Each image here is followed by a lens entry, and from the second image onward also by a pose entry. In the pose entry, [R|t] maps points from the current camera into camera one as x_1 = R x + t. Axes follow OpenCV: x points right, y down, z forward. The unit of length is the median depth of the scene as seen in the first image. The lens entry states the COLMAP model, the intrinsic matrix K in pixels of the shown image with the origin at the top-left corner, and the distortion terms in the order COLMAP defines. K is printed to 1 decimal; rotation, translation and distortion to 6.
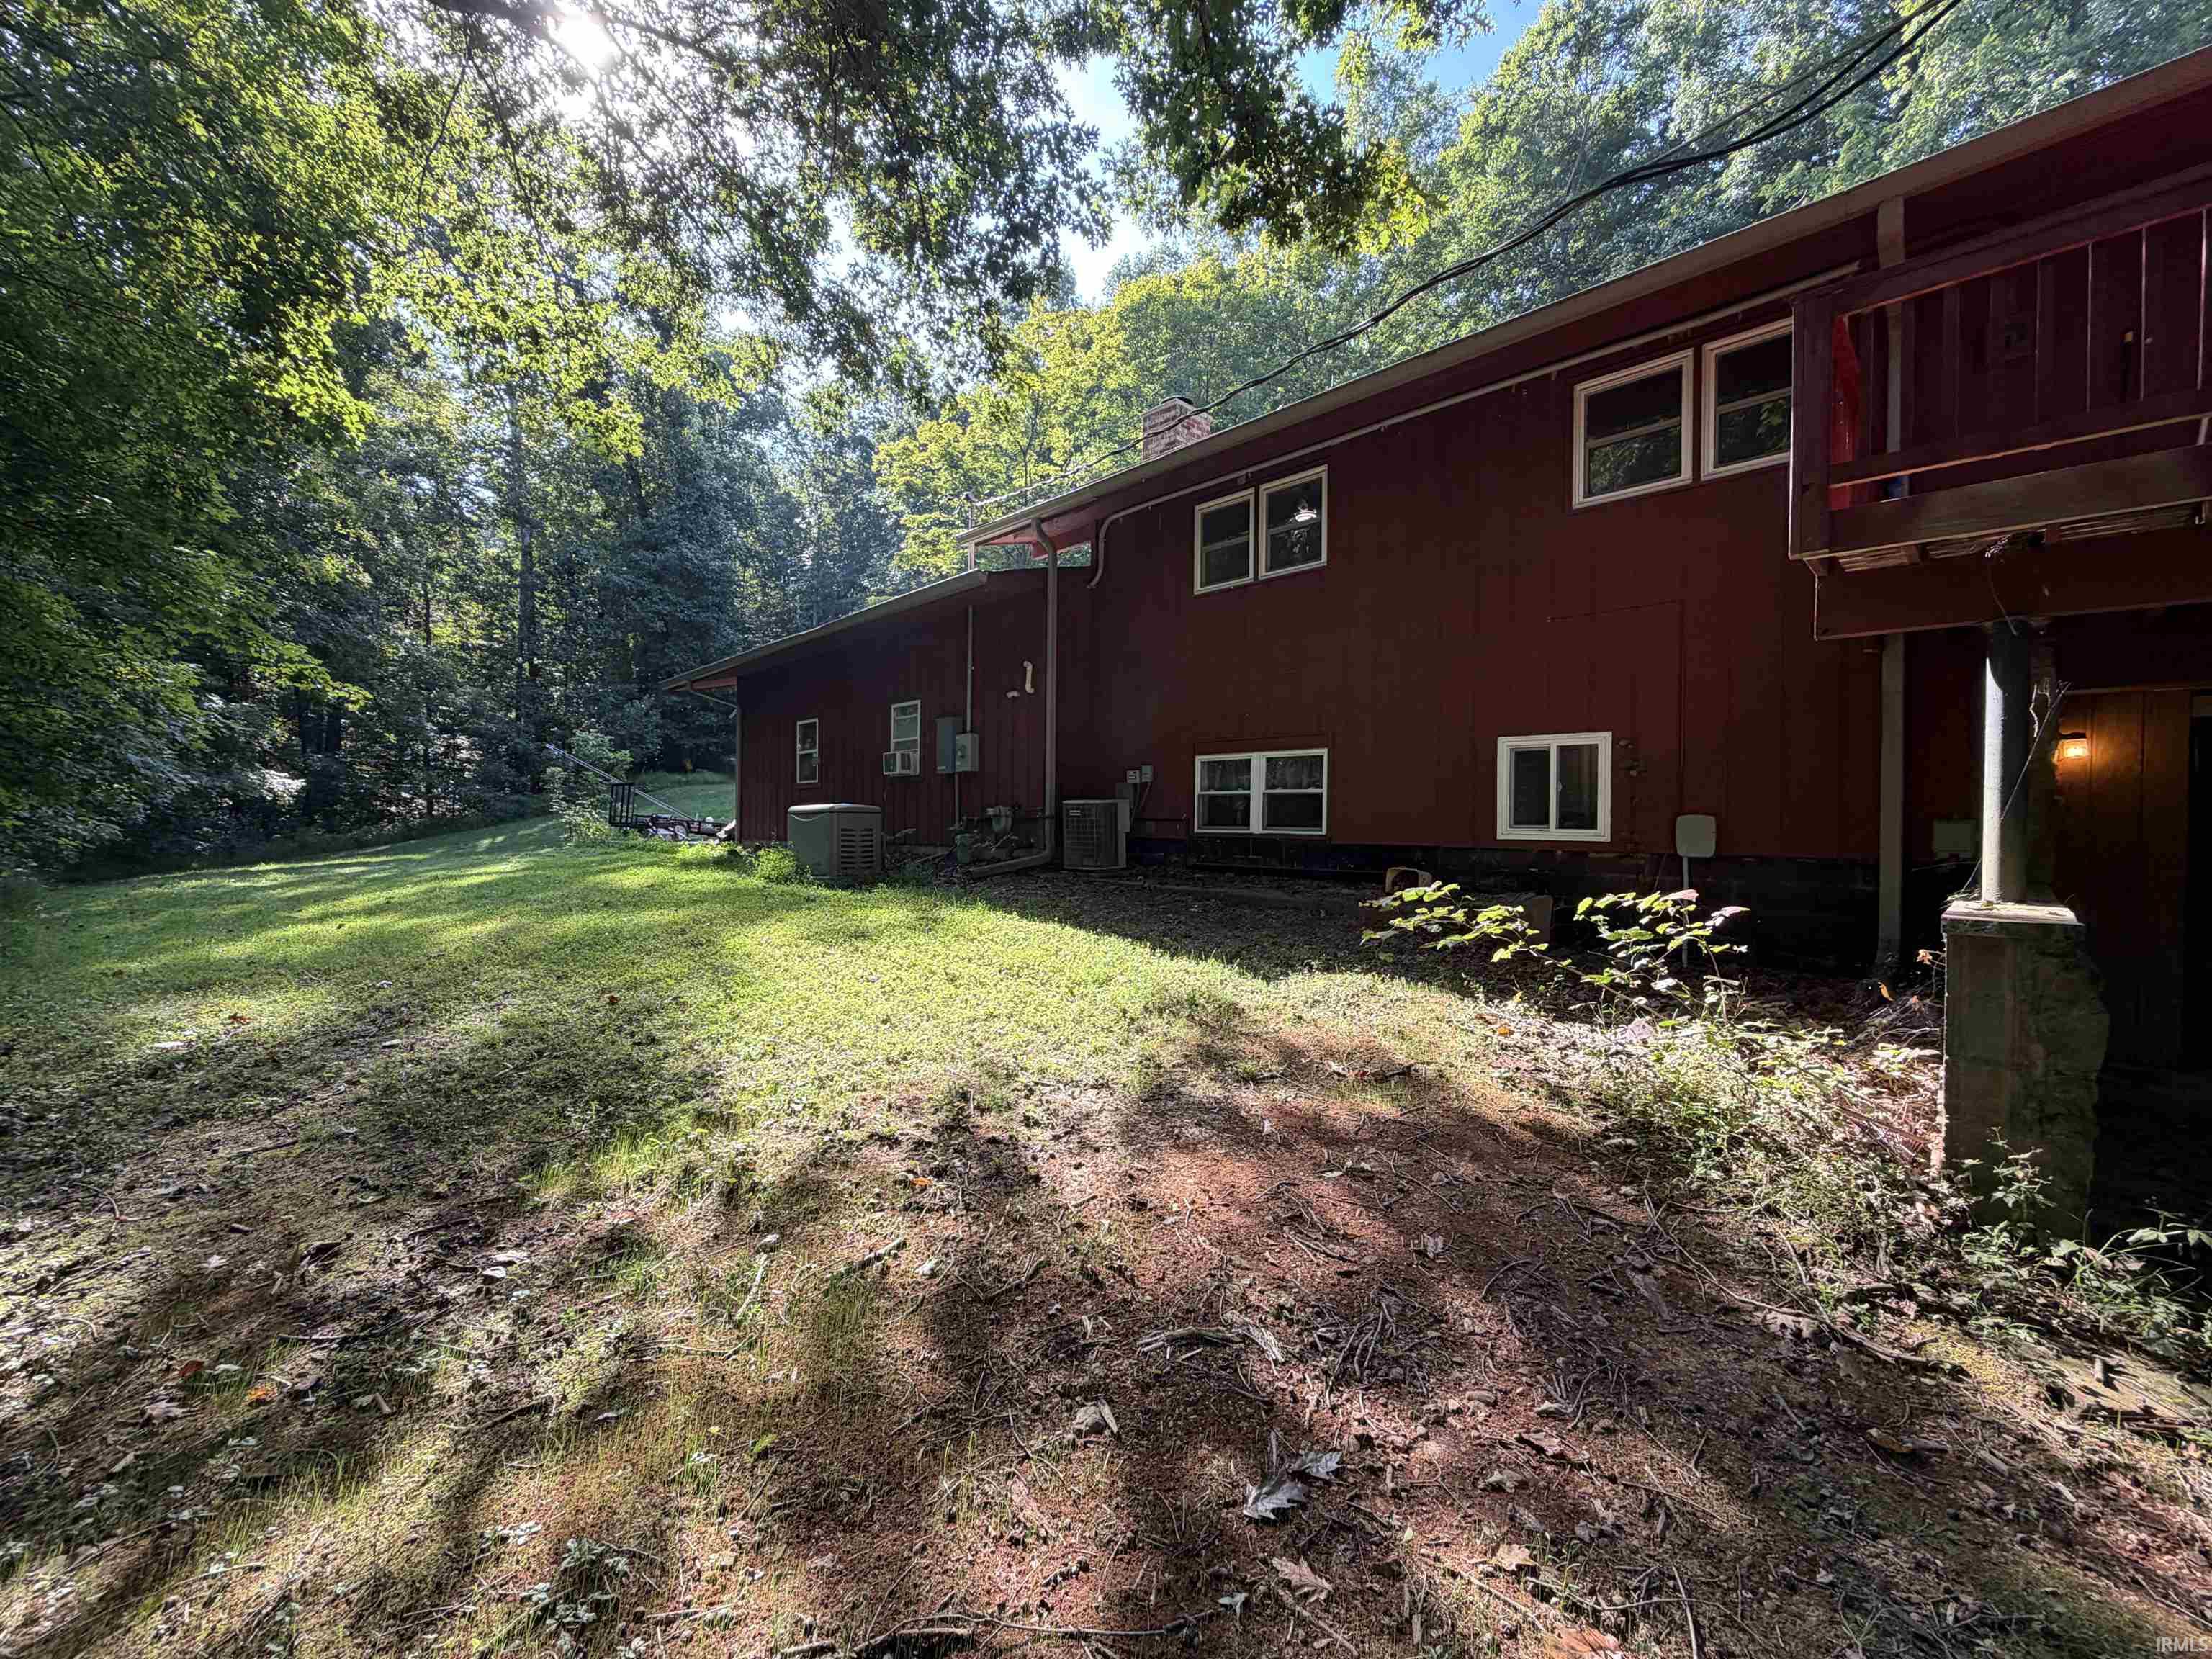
lens RADIAL K [[880.6, 0, 1093.8], [0, 880.6, 838.1], [0, 0, 1]] dist [-0.001772, 0.000474]
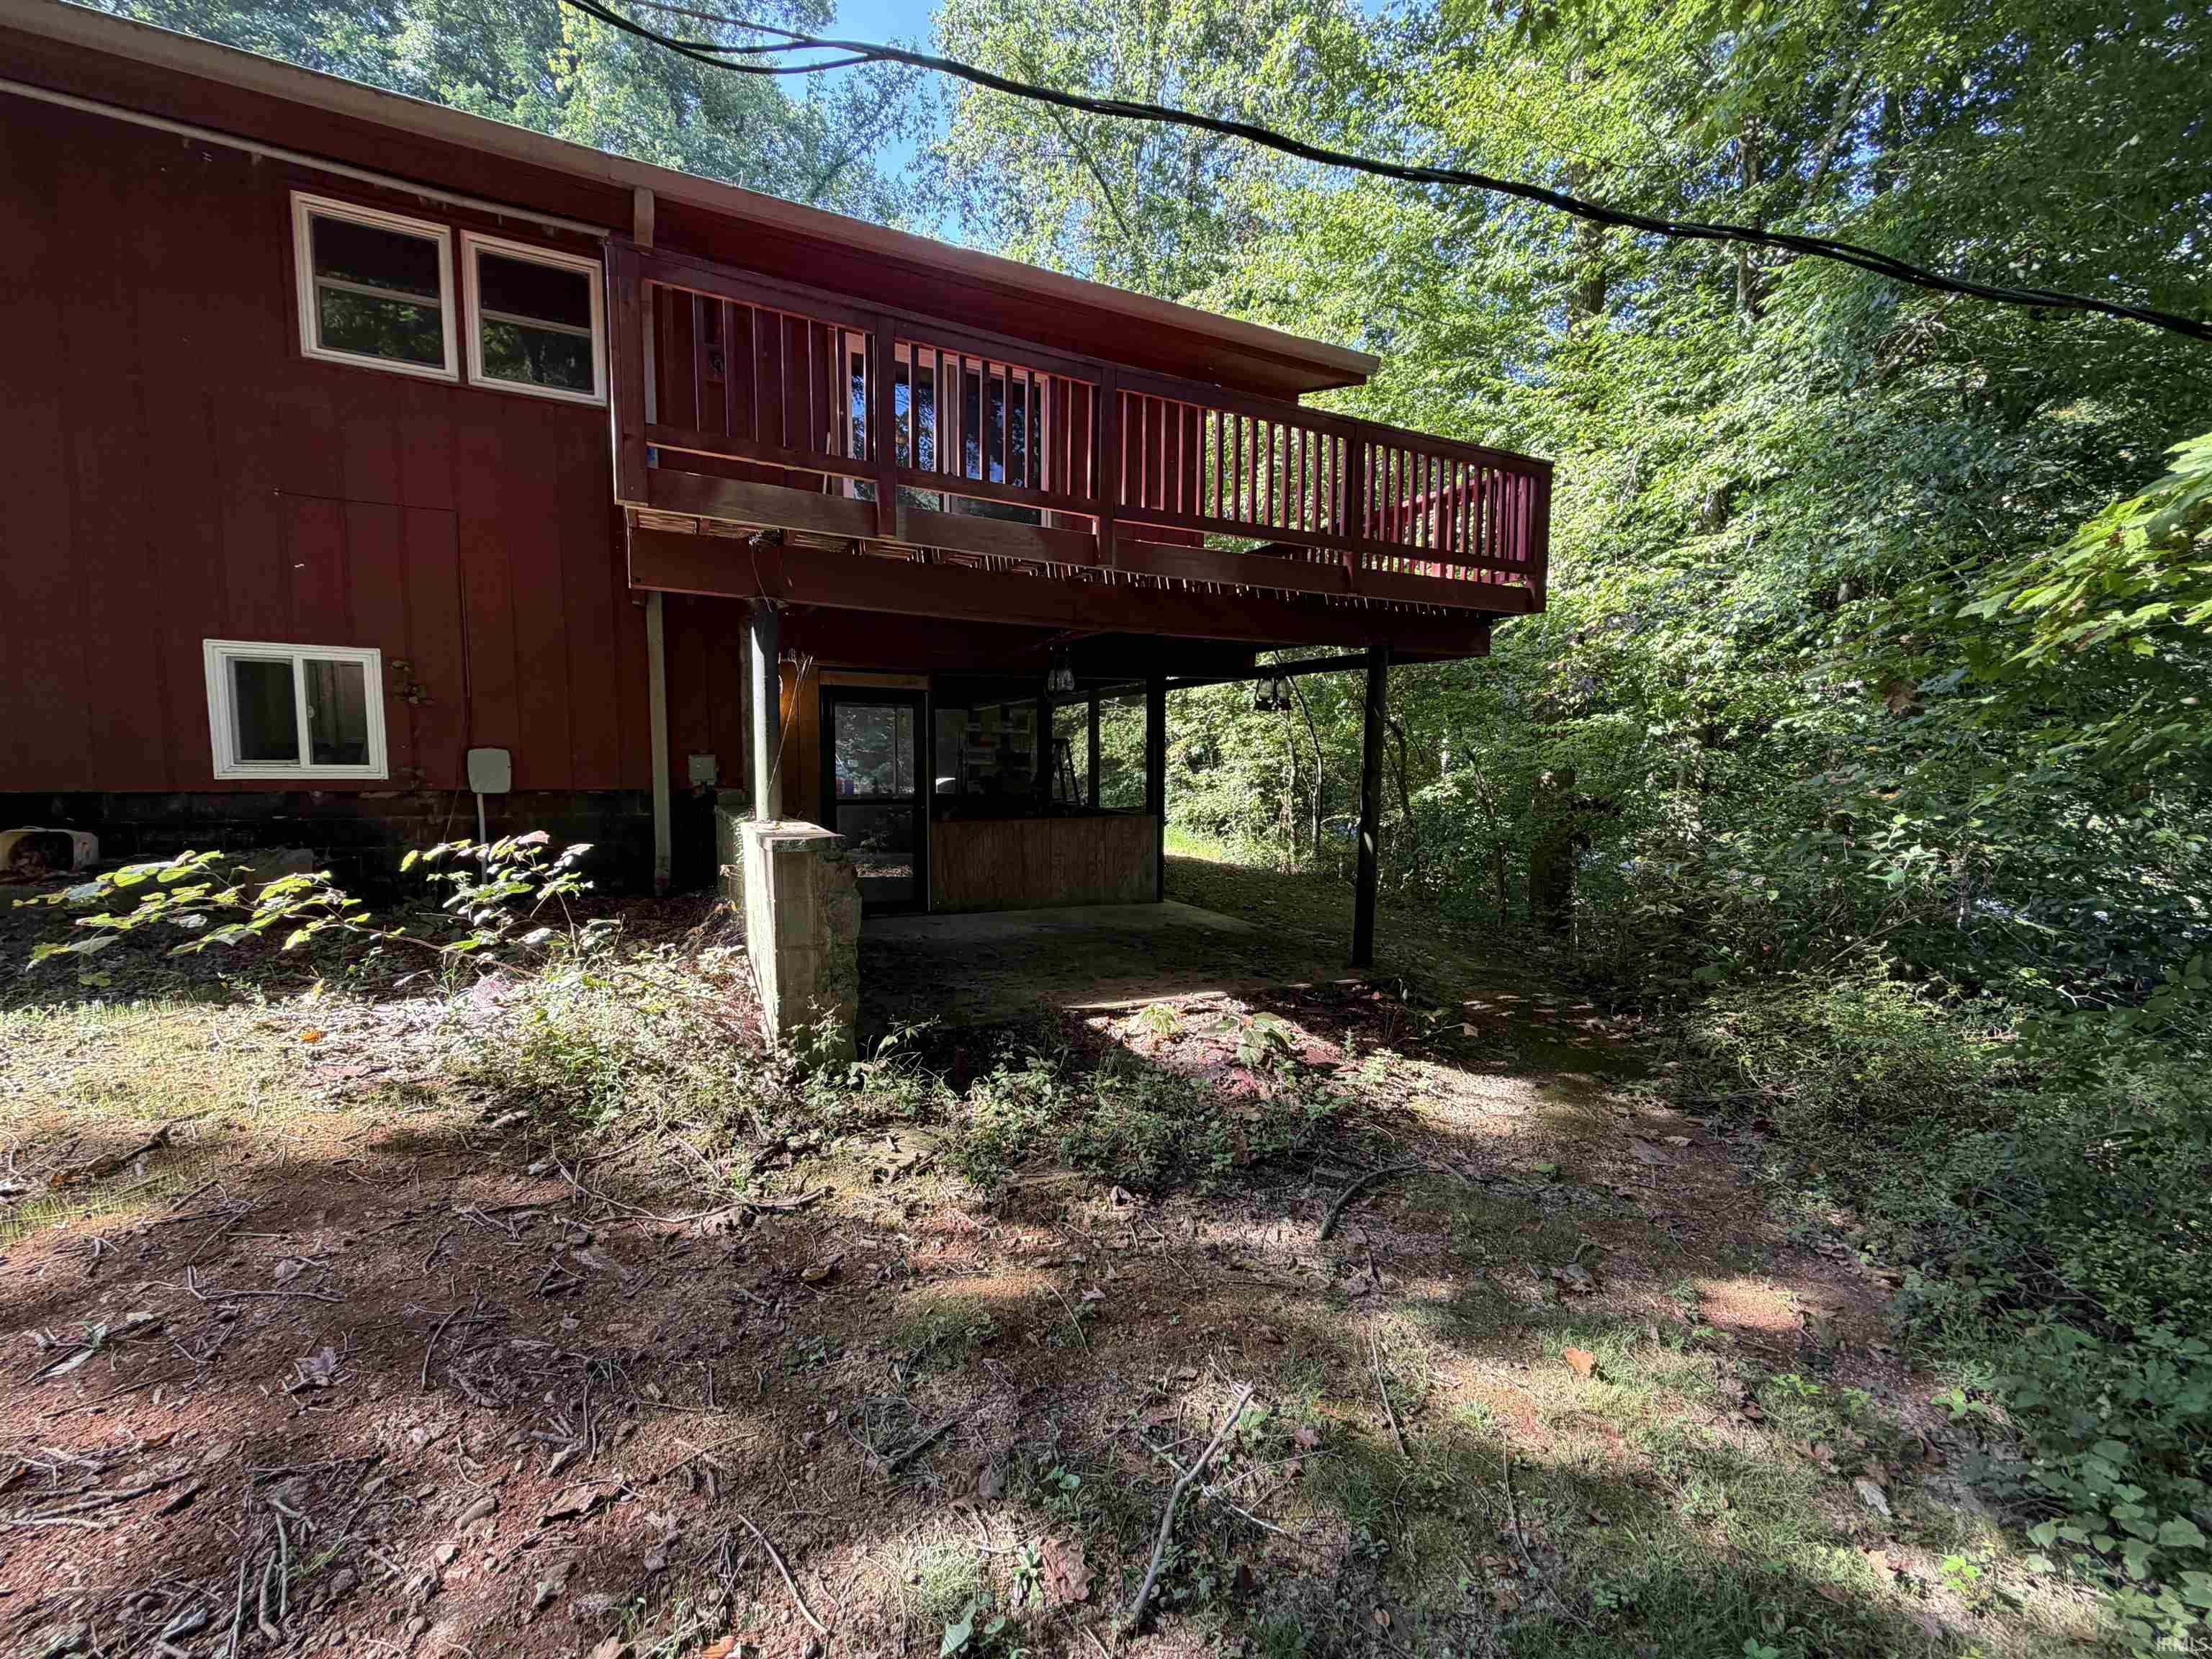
lens RADIAL K [[880.6, 0, 1107.8], [0, 880.6, 831.8], [0, 0, 1]] dist [-0.001772, 0.000474]
pose [[0.293785, -0.087765, 0.951834, -0.050365], [0.015301, 0.996080, 0.087122, -0.015808], [-0.955749, -0.011032, 0.293976, 0.141226]]
